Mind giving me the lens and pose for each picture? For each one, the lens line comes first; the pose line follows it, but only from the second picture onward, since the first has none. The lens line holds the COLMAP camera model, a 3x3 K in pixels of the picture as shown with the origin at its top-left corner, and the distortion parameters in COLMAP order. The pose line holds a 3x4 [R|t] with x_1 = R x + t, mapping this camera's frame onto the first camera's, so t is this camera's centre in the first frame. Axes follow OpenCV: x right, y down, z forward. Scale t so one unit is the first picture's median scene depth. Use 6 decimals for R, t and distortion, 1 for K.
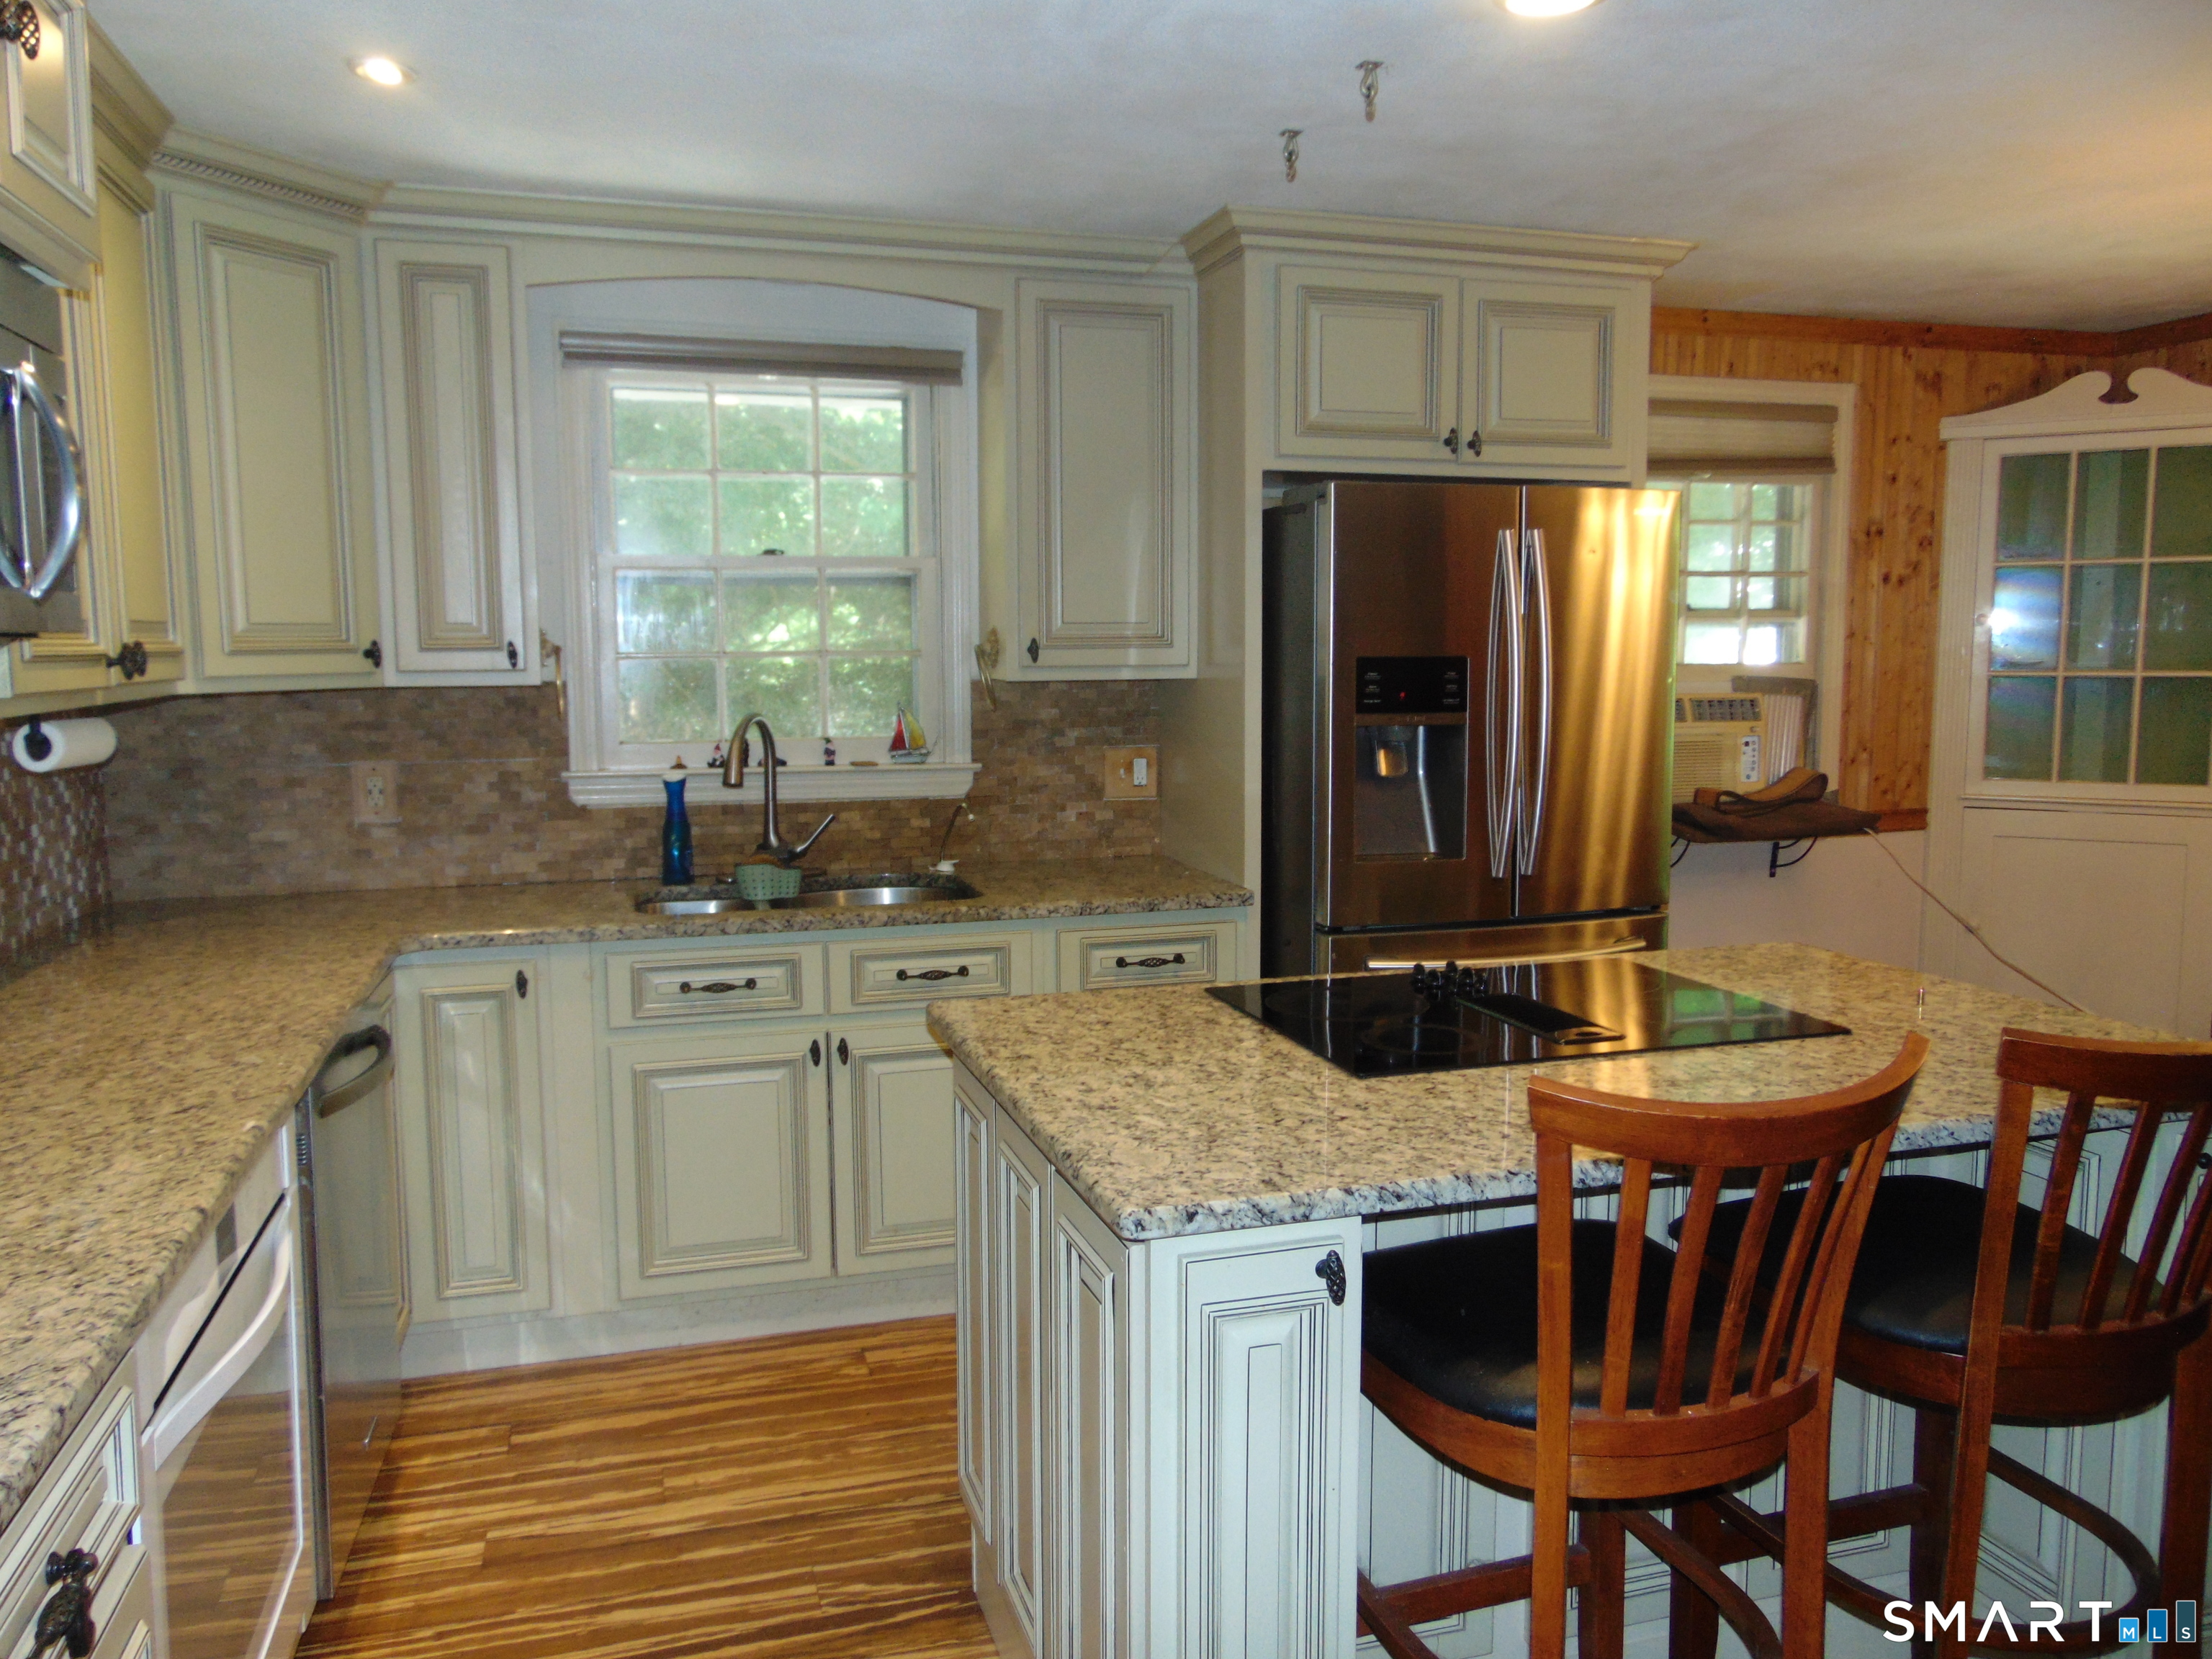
lens RADIAL K [[1654.4, 0, 1101.0], [0, 1654.4, 816.2], [0, 0, 1]] dist [-0.038542, 0.079336]
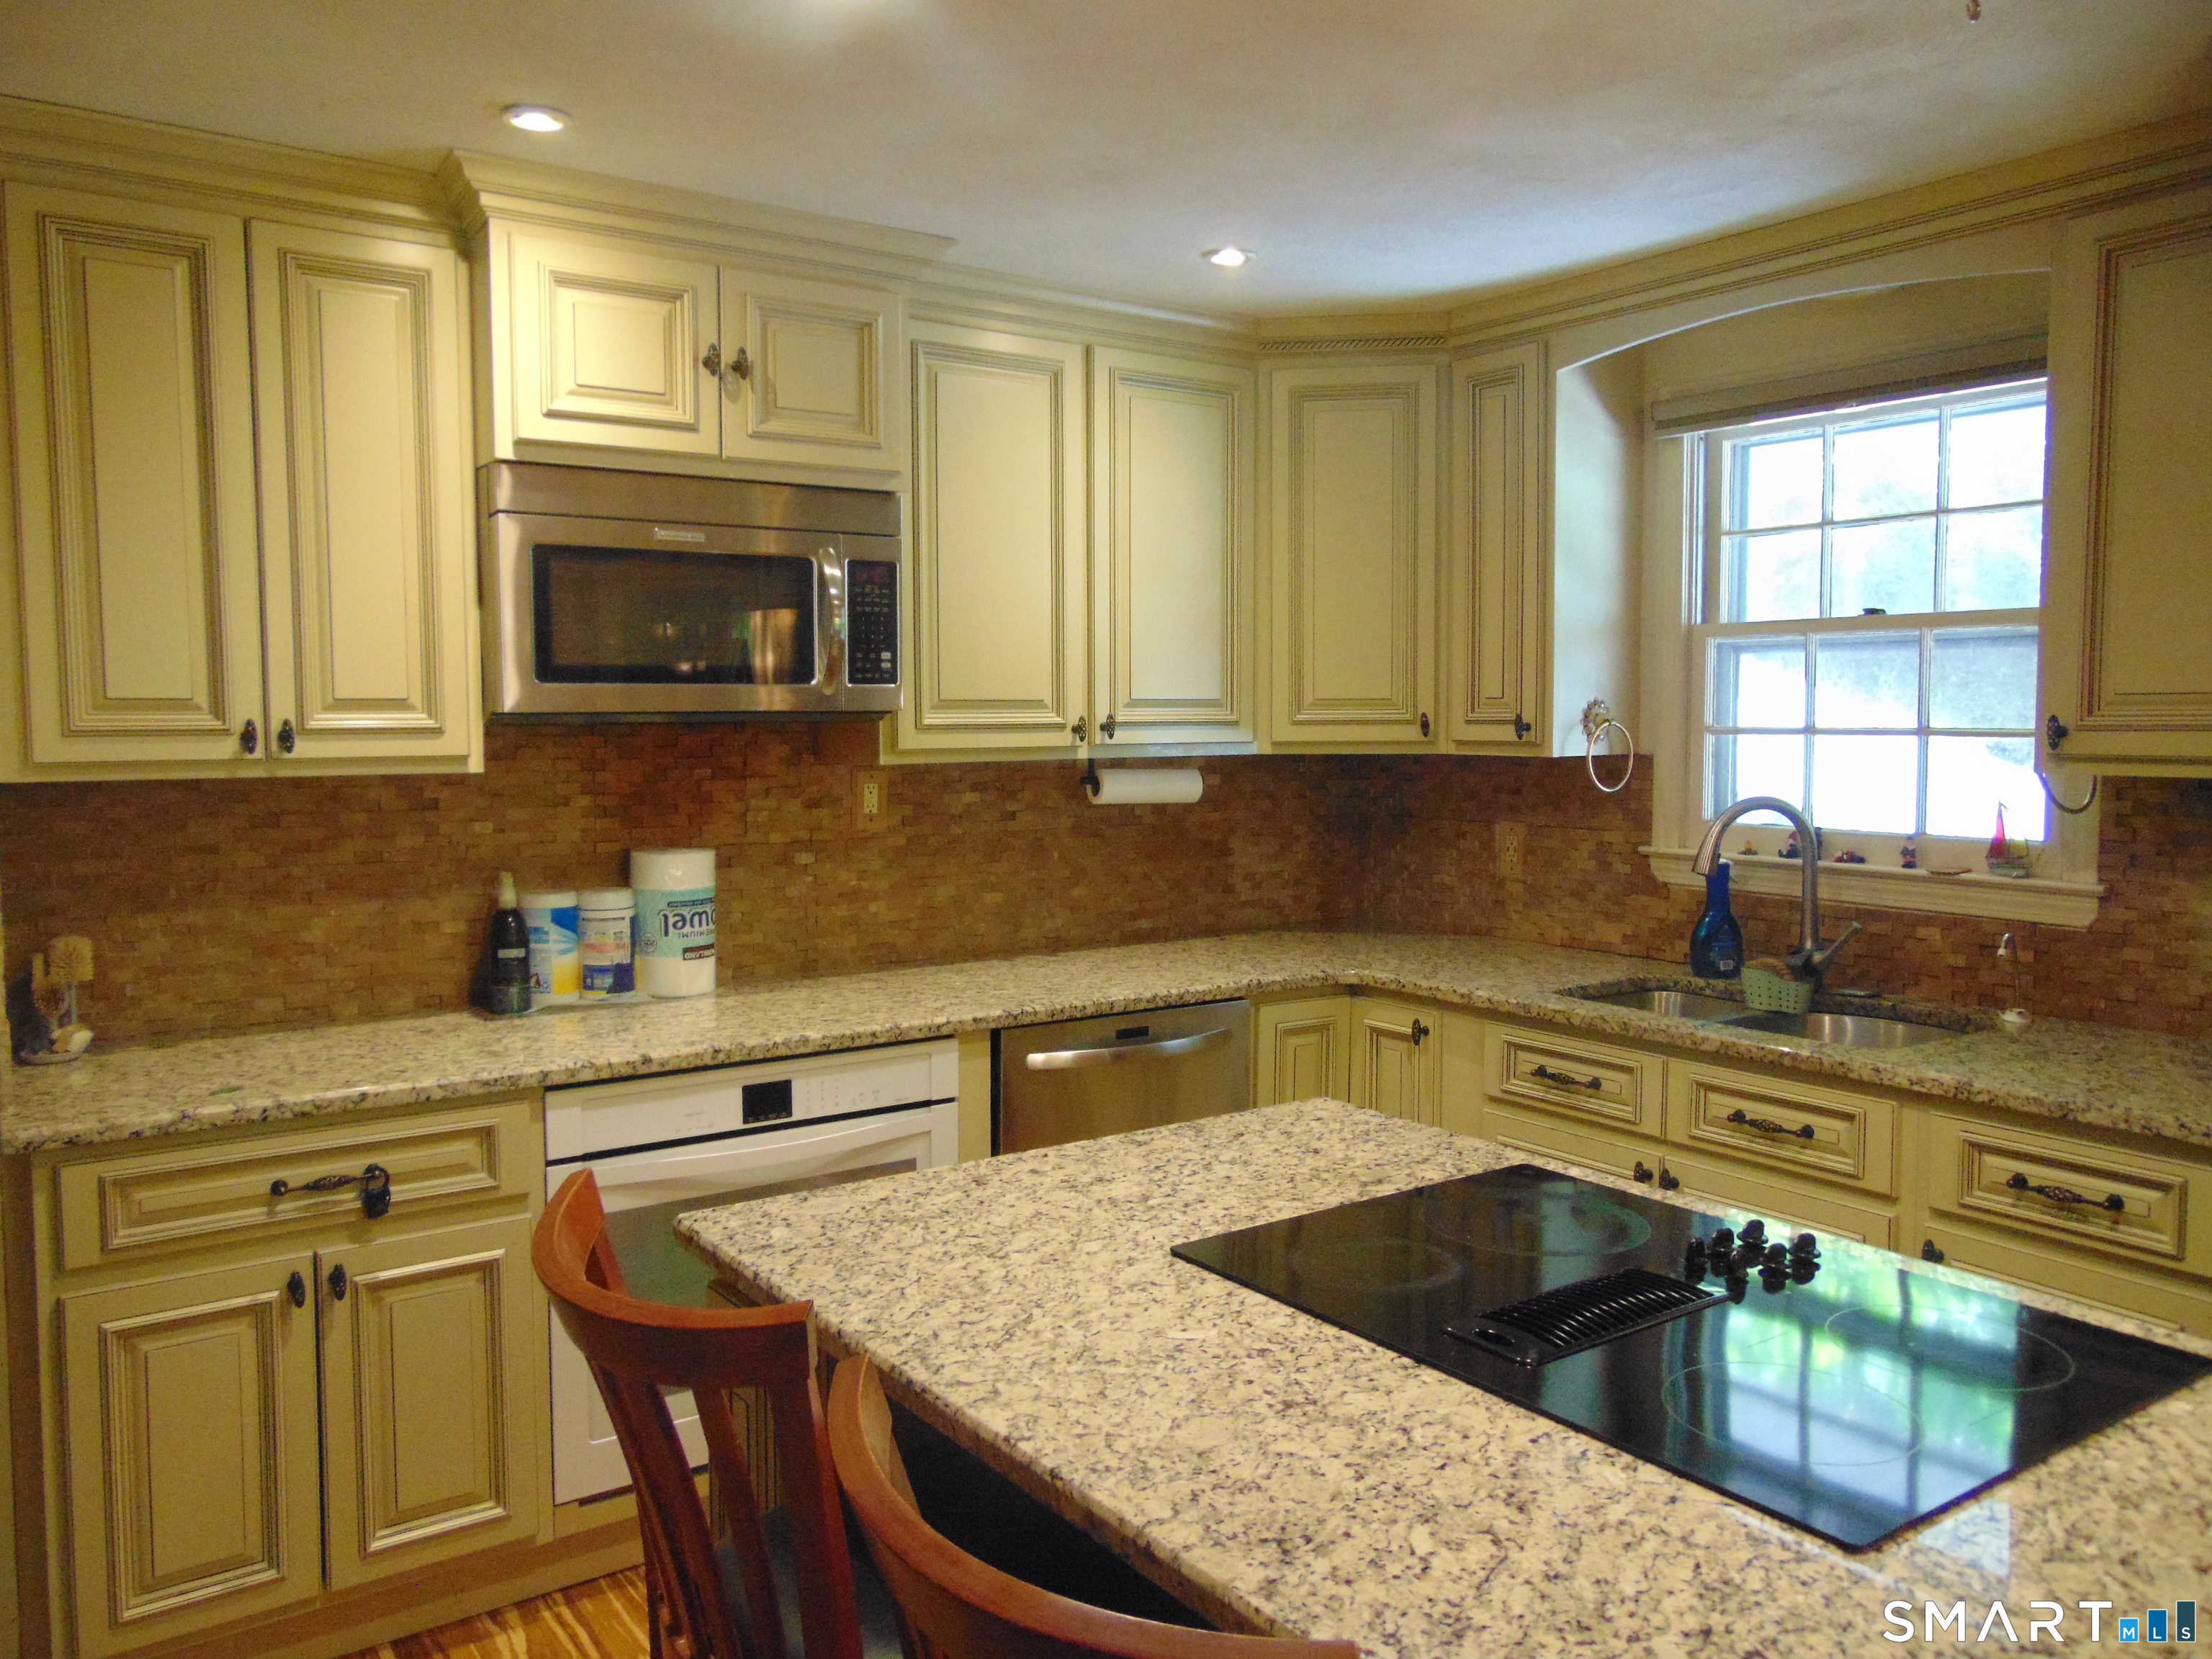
lens RADIAL K [[1654.4, 0, 1101.0], [0, 1654.4, 816.2], [0, 0, 1]] dist [-0.038542, 0.079336]
pose [[0.315256, 0.064294, -0.946826, 0.584216], [-0.100646, 0.994341, 0.034009, -0.053093], [0.943654, 0.084573, 0.319943, 0.438162]]
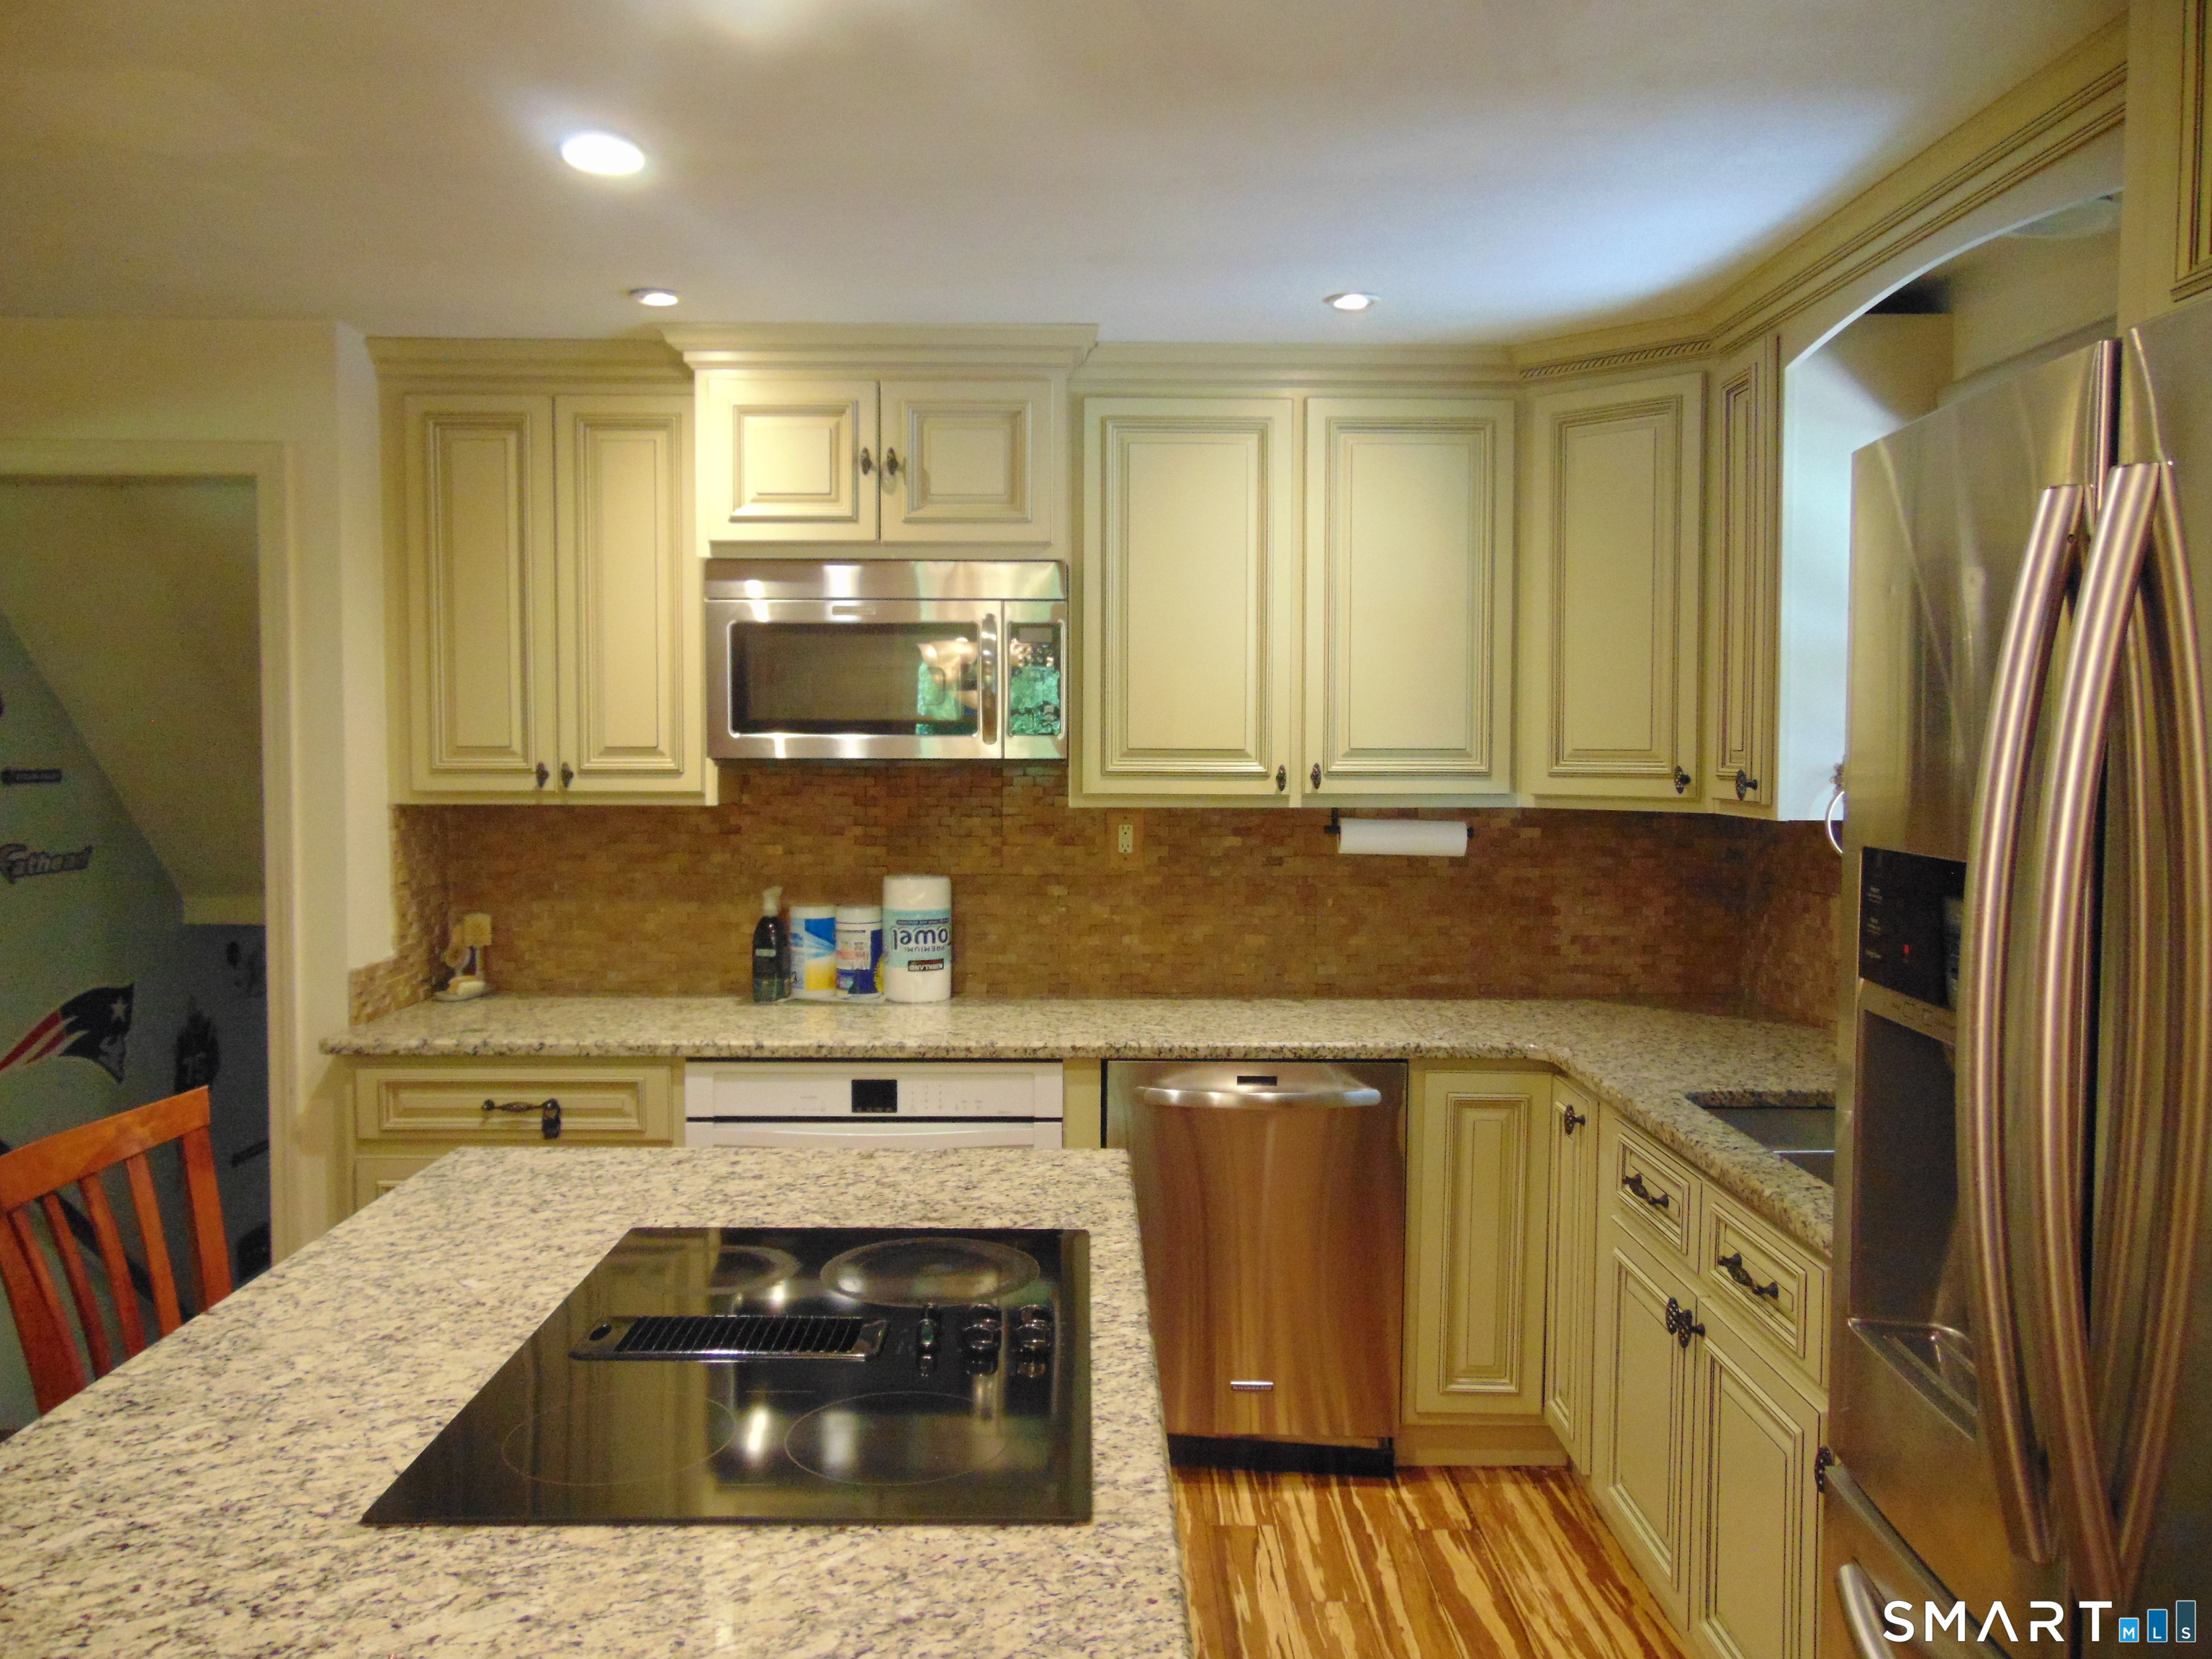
lens RADIAL K [[1654.4, 0, 1101.0], [0, 1654.4, 816.2], [0, 0, 1]] dist [-0.038542, 0.079336]
pose [[-0.275833, 0.045926, -0.960108, 0.637669], [-0.105371, 0.991393, 0.077694, -0.119607], [0.955413, 0.122598, -0.268620, 0.954224]]
